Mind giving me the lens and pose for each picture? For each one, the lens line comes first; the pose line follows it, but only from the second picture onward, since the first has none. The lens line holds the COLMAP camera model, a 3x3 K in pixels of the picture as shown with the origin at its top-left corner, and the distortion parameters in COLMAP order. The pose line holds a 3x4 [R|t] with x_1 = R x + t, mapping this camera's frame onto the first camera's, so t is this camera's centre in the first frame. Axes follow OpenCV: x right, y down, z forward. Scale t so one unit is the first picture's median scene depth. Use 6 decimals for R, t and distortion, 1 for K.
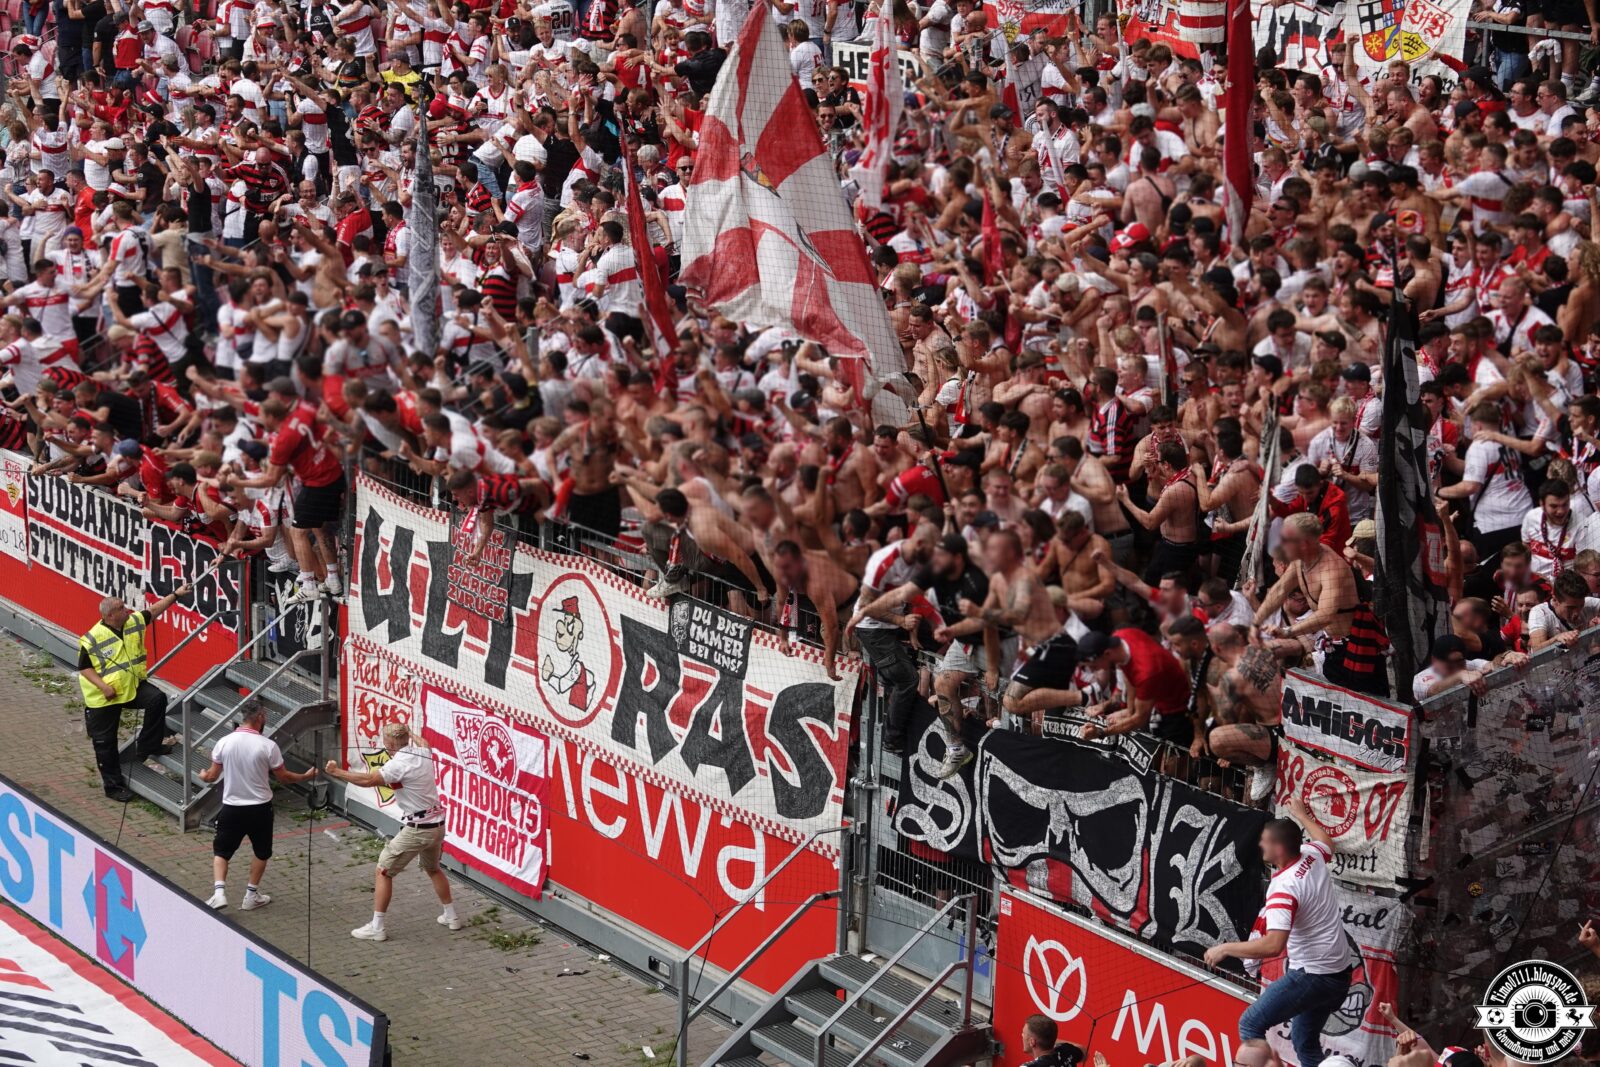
lens RADIAL K [[3645.7, 0, 799.3], [0, 3645.7, 532.6], [0, 0, 1]] dist [0.030413, 0.000000]
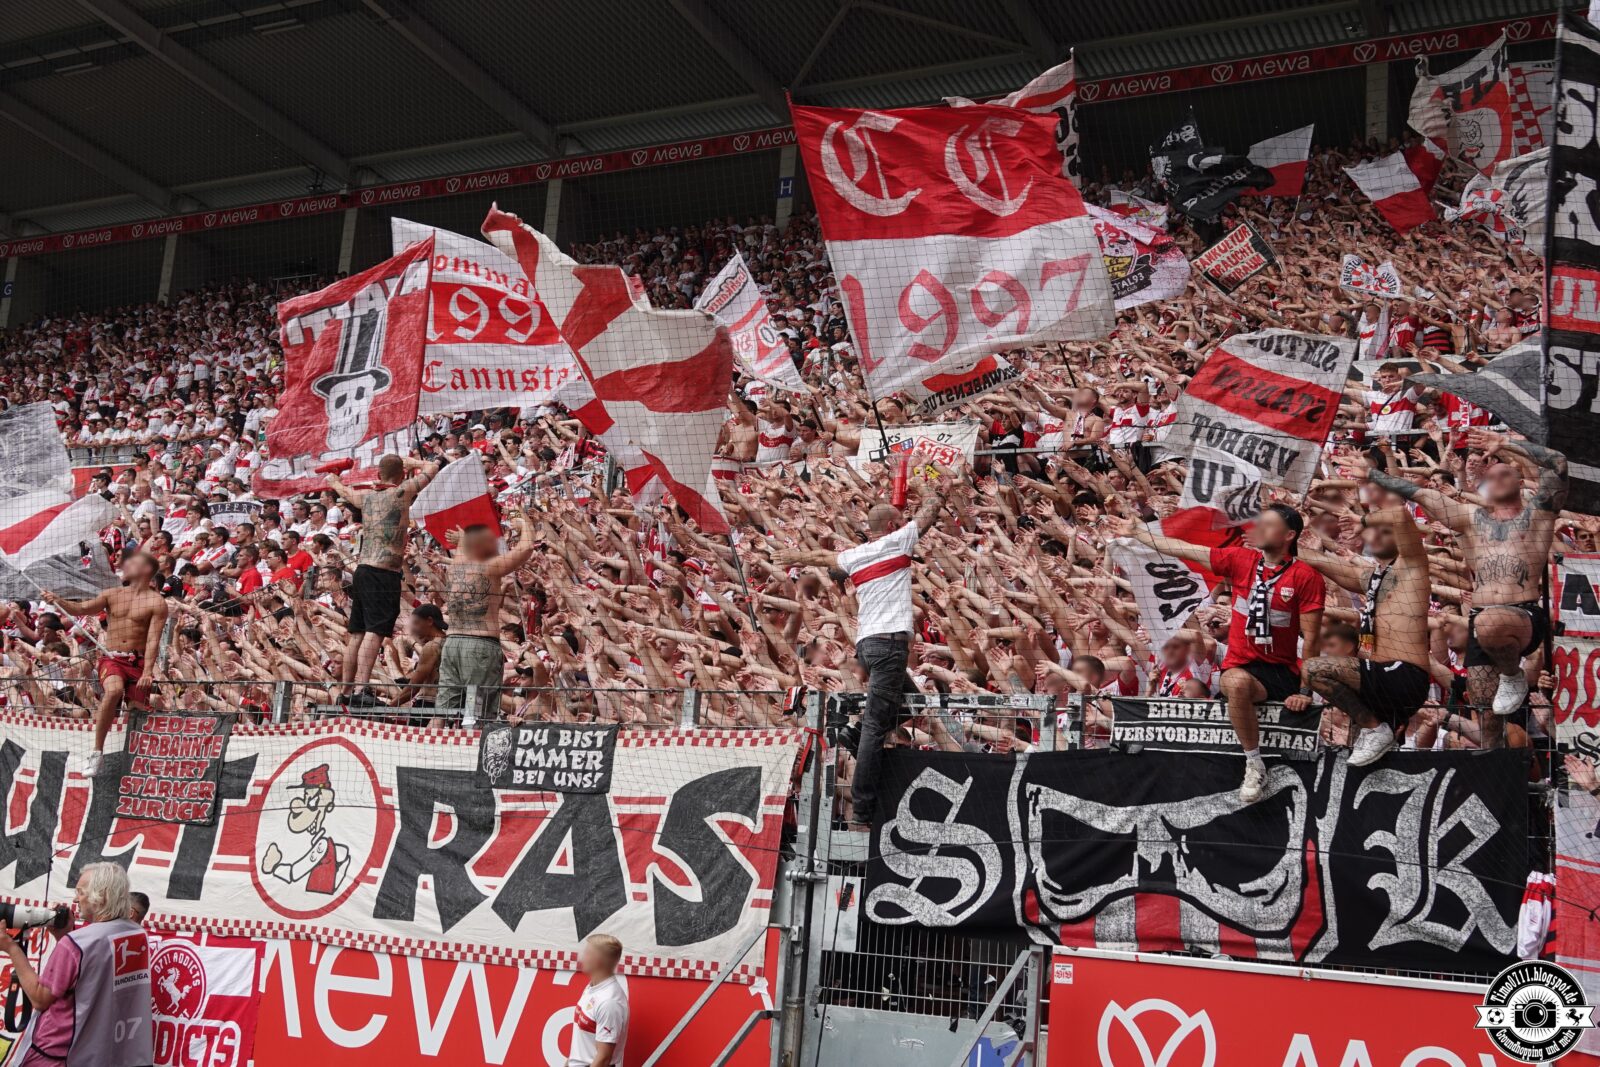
lens RADIAL K [[1874.3, 0, 804.9], [0, 1874.3, 519.8], [0, 0, 1]] dist [0.000625, 0.000000]
pose [[0.895820, 0.127369, 0.425773, -0.163215], [0.054144, 0.919635, -0.389025, 0.150299], [-0.441106, 0.371550, 0.816931, 0.582496]]
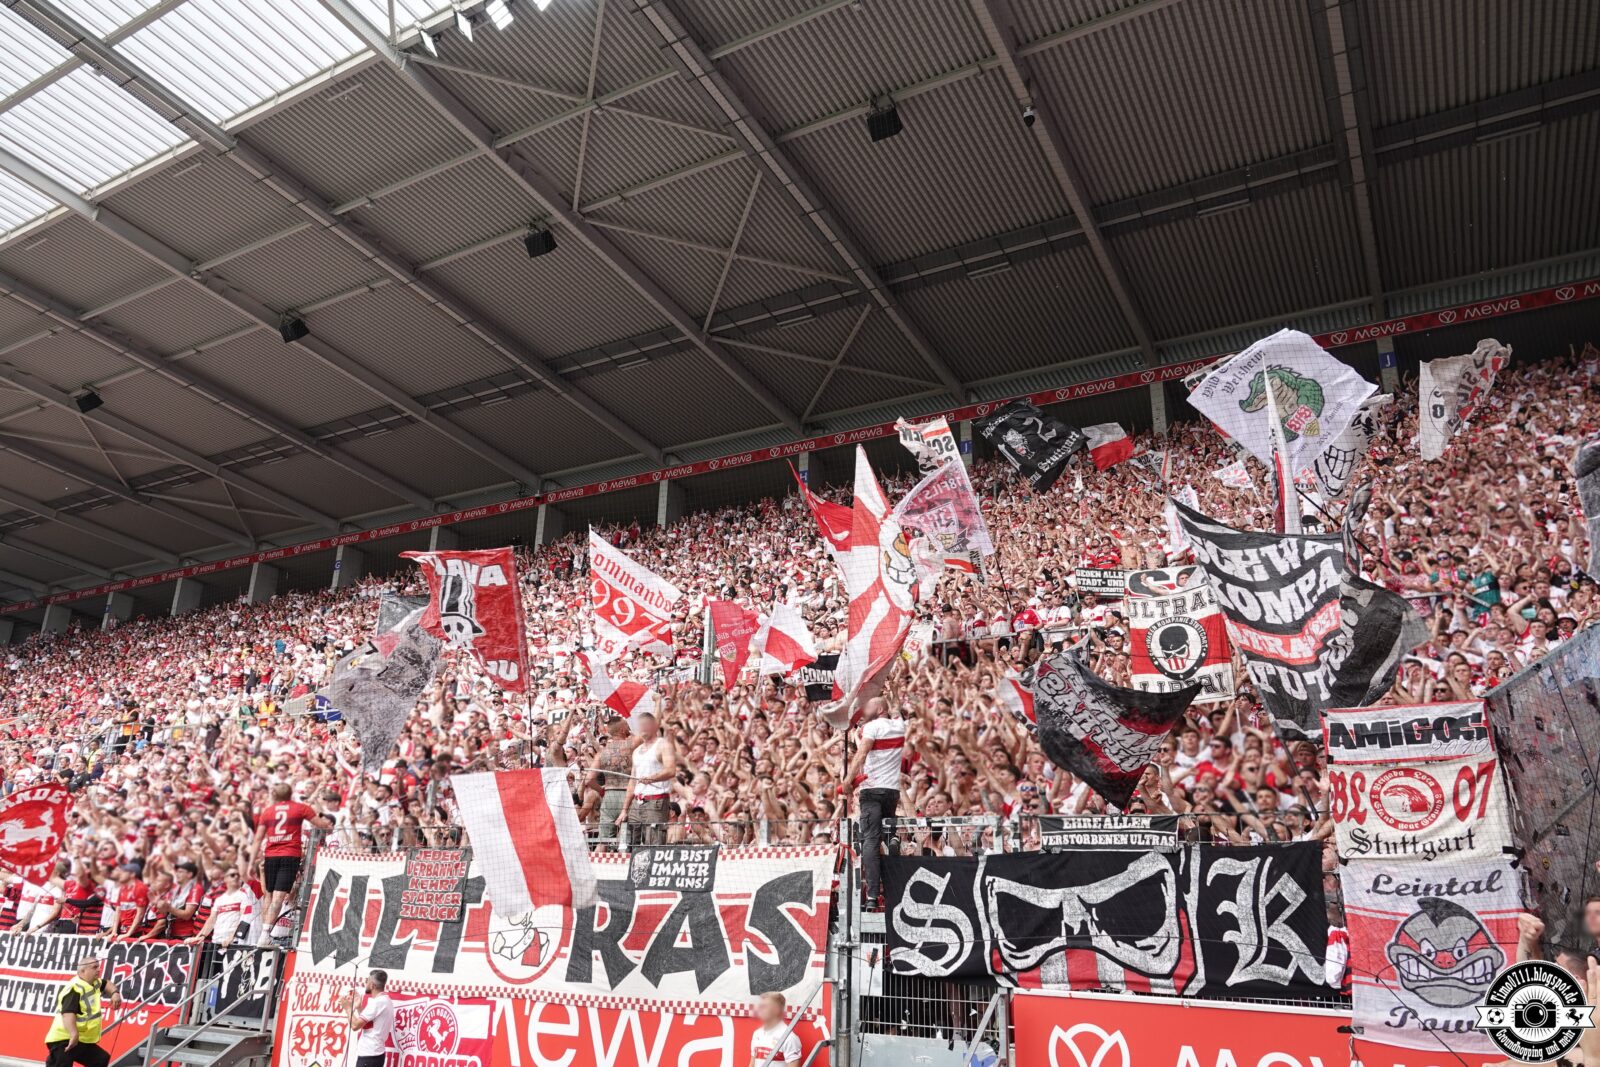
lens RADIAL K [[1141.8, 0, 790.3], [0, 1141.8, 519.7], [0, 0, 1]] dist [0.001743, 0.004625]
pose [[0.914050, 0.128605, 0.384674, -0.160219], [0.093762, 0.855716, -0.508880, 0.133838], [-0.394616, 0.501209, 0.770109, 0.589321]]
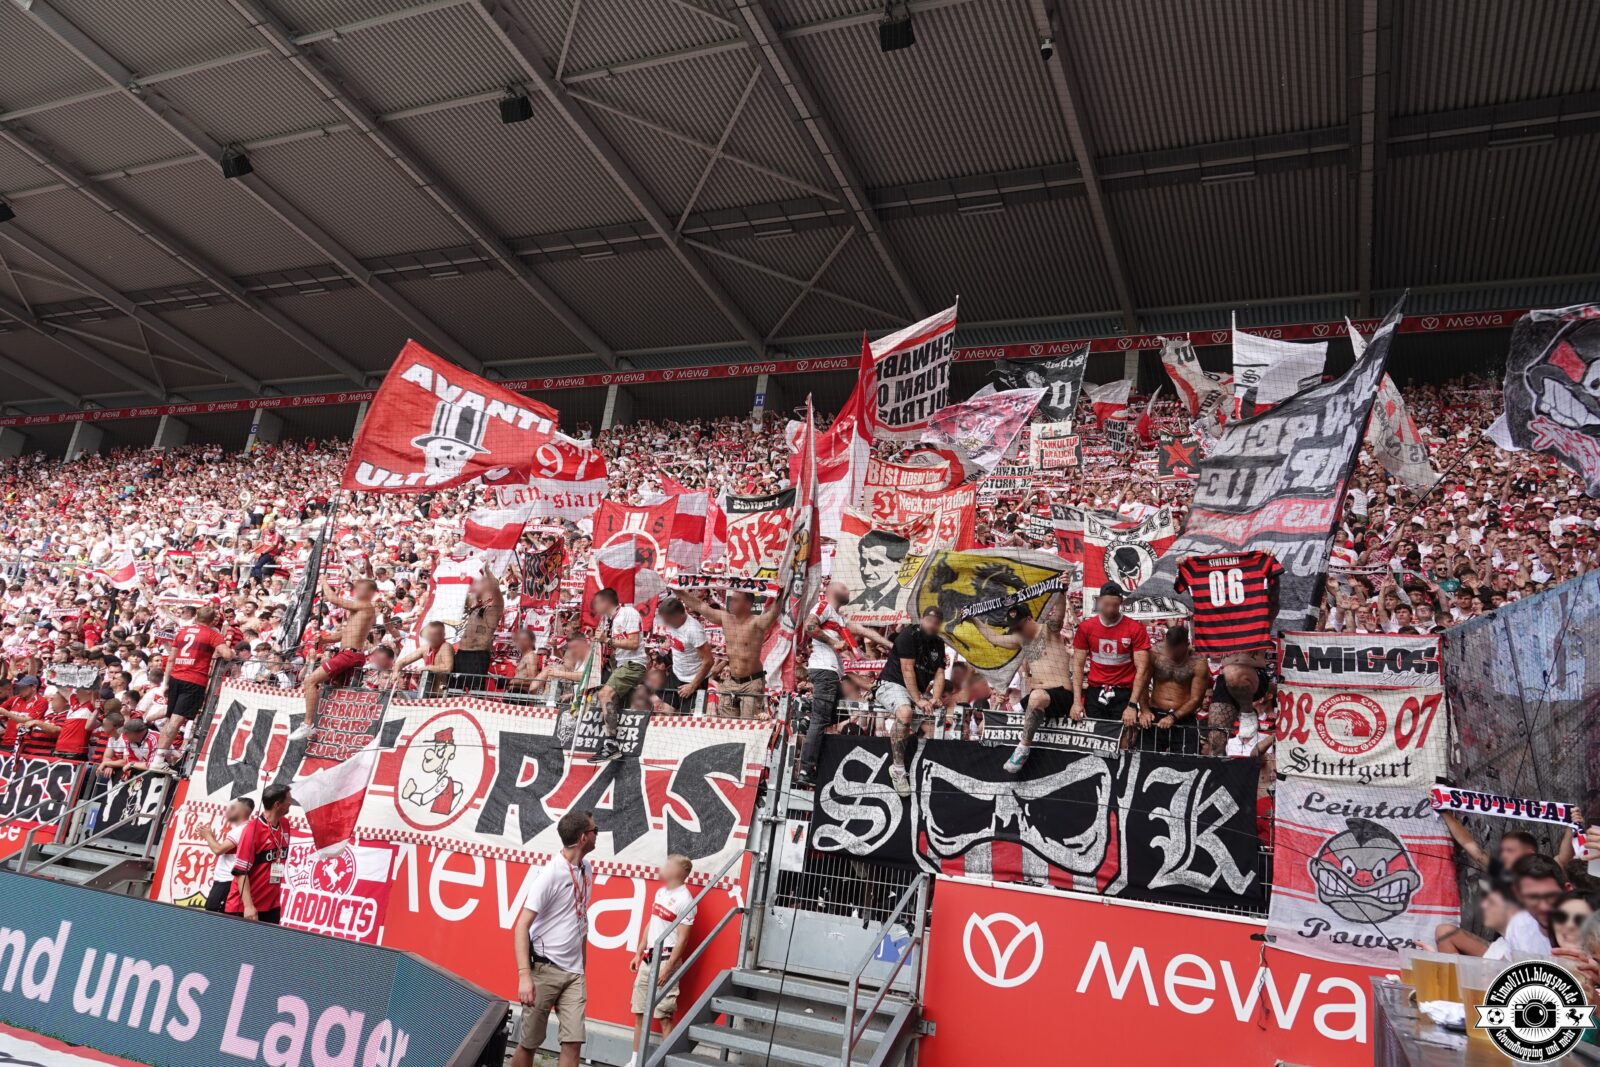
lens RADIAL K [[1185.4, 0, 795.8], [0, 1185.4, 524.9], [0, 0, 1]] dist [0.003052, 0.006589]
pose [[0.866781, 0.224611, 0.445243, -0.166291], [0.006986, 0.887270, -0.461198, 0.156324], [-0.498640, 0.402868, 0.767499, 0.604425]]
